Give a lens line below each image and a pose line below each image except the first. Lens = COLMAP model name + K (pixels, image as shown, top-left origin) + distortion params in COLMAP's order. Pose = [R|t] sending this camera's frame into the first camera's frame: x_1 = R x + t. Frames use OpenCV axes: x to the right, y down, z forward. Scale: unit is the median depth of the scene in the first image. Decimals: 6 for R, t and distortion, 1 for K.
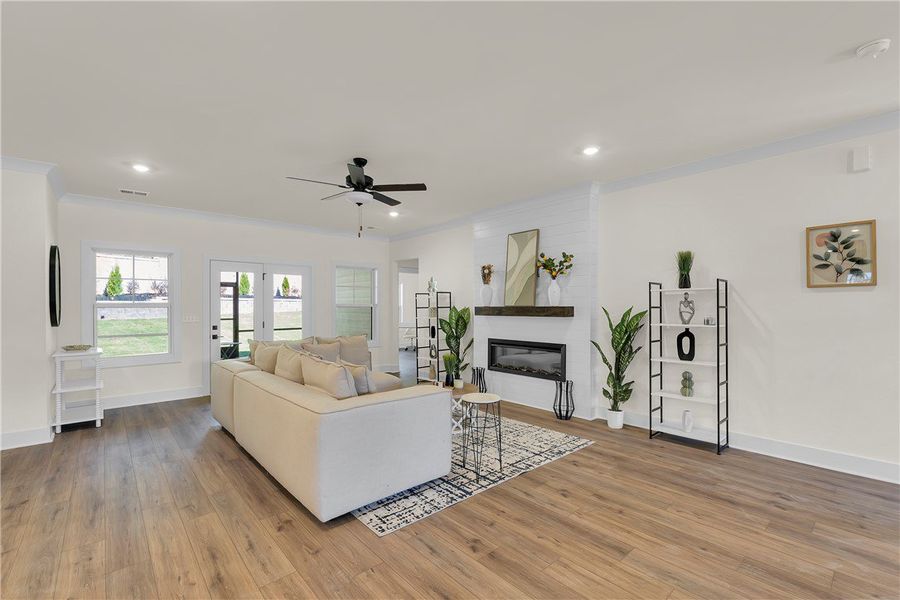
lens RADIAL K [[394.5, 0, 453.6], [0, 394.5, 303.7], [0, 0, 1]] dist [0.000062, 0.000065]
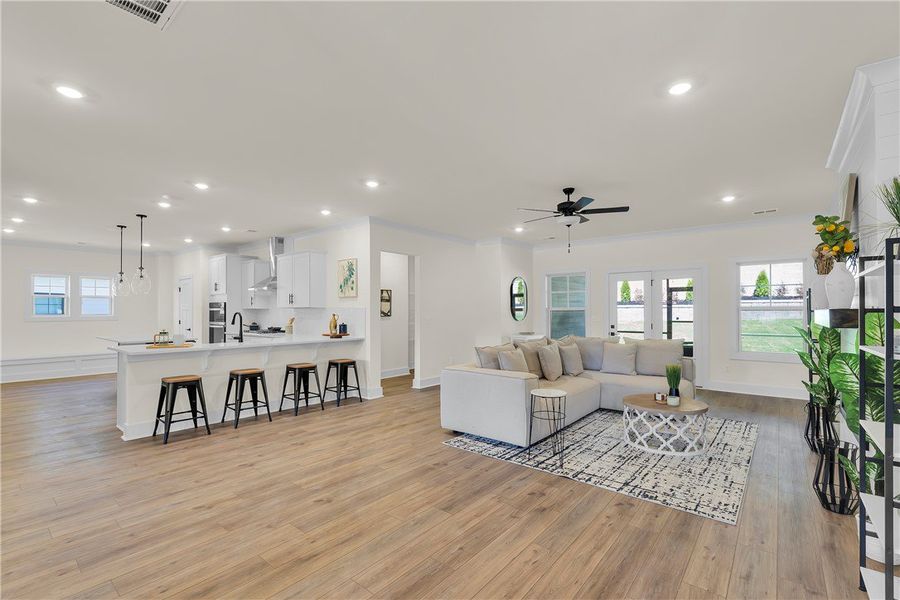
lens RADIAL K [[399.5, 0, 450.5], [0, 399.5, 306.3], [0, 0, 1]] dist [-0.001603, 0.000024]
pose [[0.152683, -0.011539, -0.988208, 0.712032], [0.012384, 0.999876, -0.009762, 0.002028], [0.988198, -0.010747, 0.152807, 0.352499]]
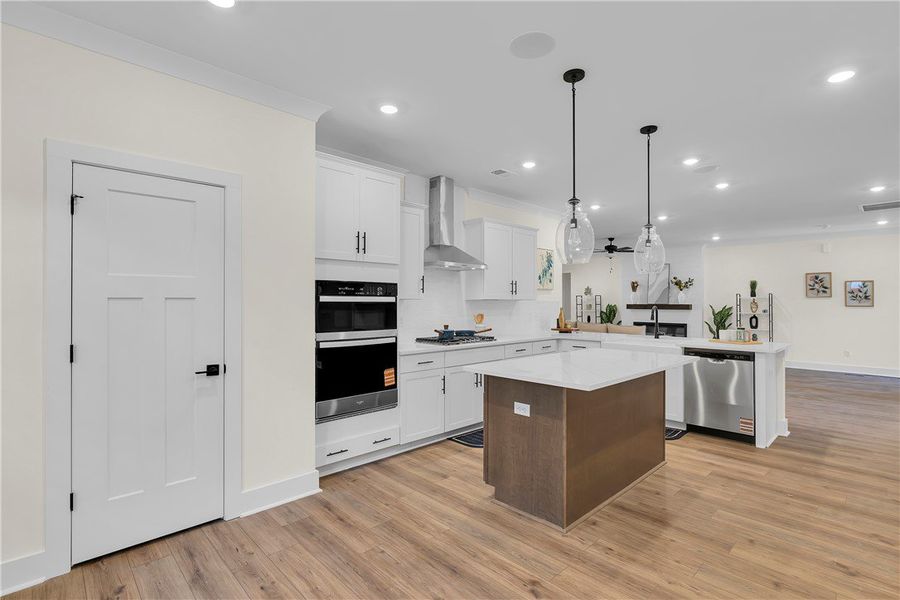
lens RADIAL K [[411.3, 0, 450.0], [0, 411.3, 300.0], [0, 0, 1]] dist [-0.013901, -0.000267]
pose [[0.999871, 0.004647, 0.015356, -0.920418], [-0.004681, 0.999987, 0.002173, -0.014014], [-0.015345, -0.002245, 0.999880, -1.015304]]
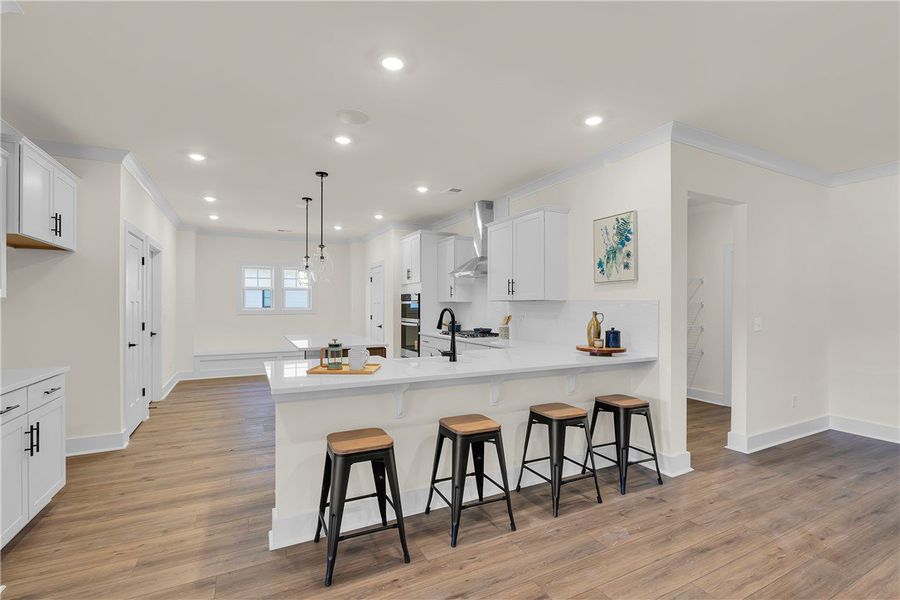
lens RADIAL K [[406.3, 0, 452.6], [0, 406.3, 303.0], [0, 0, 1]] dist [0.001129, 0.000209]
pose [[-0.255345, -0.002864, -0.966846, 0.177906], [0.007575, 0.999959, -0.004962, -0.004204], [0.966820, -0.008591, -0.255312, 0.123903]]
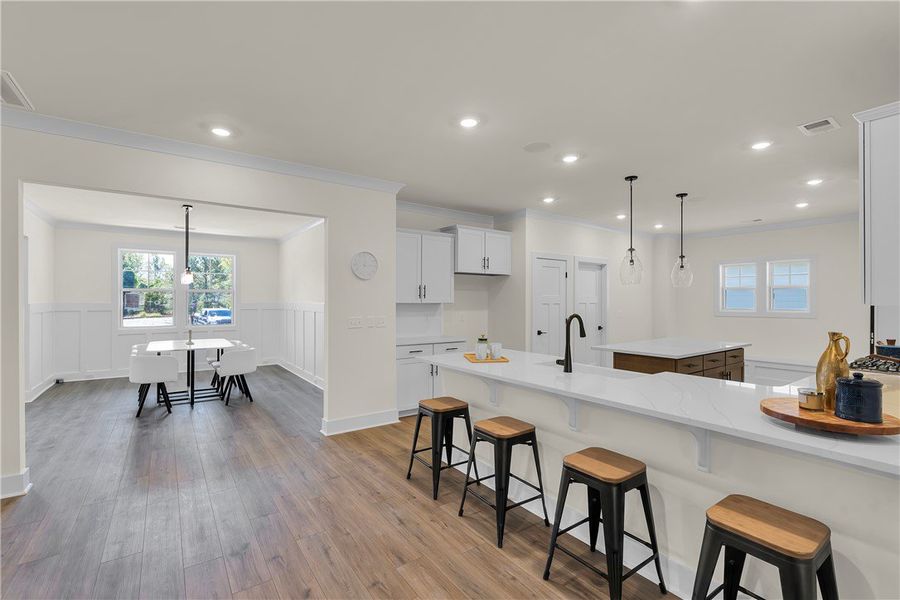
lens RADIAL K [[402.8, 0, 450.0], [0, 402.8, 300.0], [0, 0, 1]] dist [-0.000836, -0.000099]
pose [[-0.993674, -0.001188, 0.112298, -0.304138], [-0.002701, 0.999908, -0.013324, -0.011960], [-0.112272, -0.013543, -0.993585, 0.536627]]
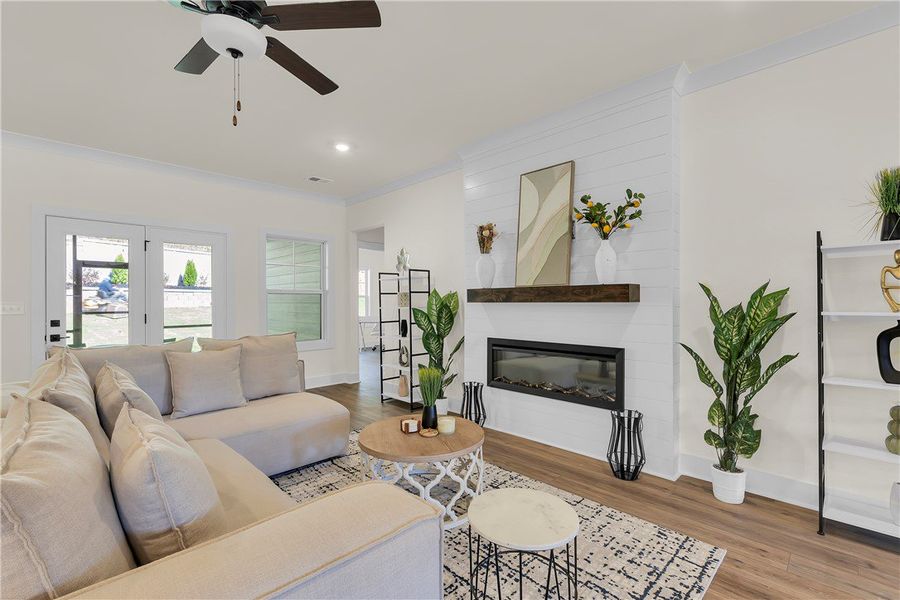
lens RADIAL K [[399.5, 0, 450.5], [0, 399.5, 306.3], [0, 0, 1]] dist [-0.001603, 0.000024]
pose [[0.998744, -0.002235, 0.050061, -0.007939], [0.001233, 0.999798, 0.020037, 0.026393], [-0.050095, -0.019950, 0.998545, 0.405379]]
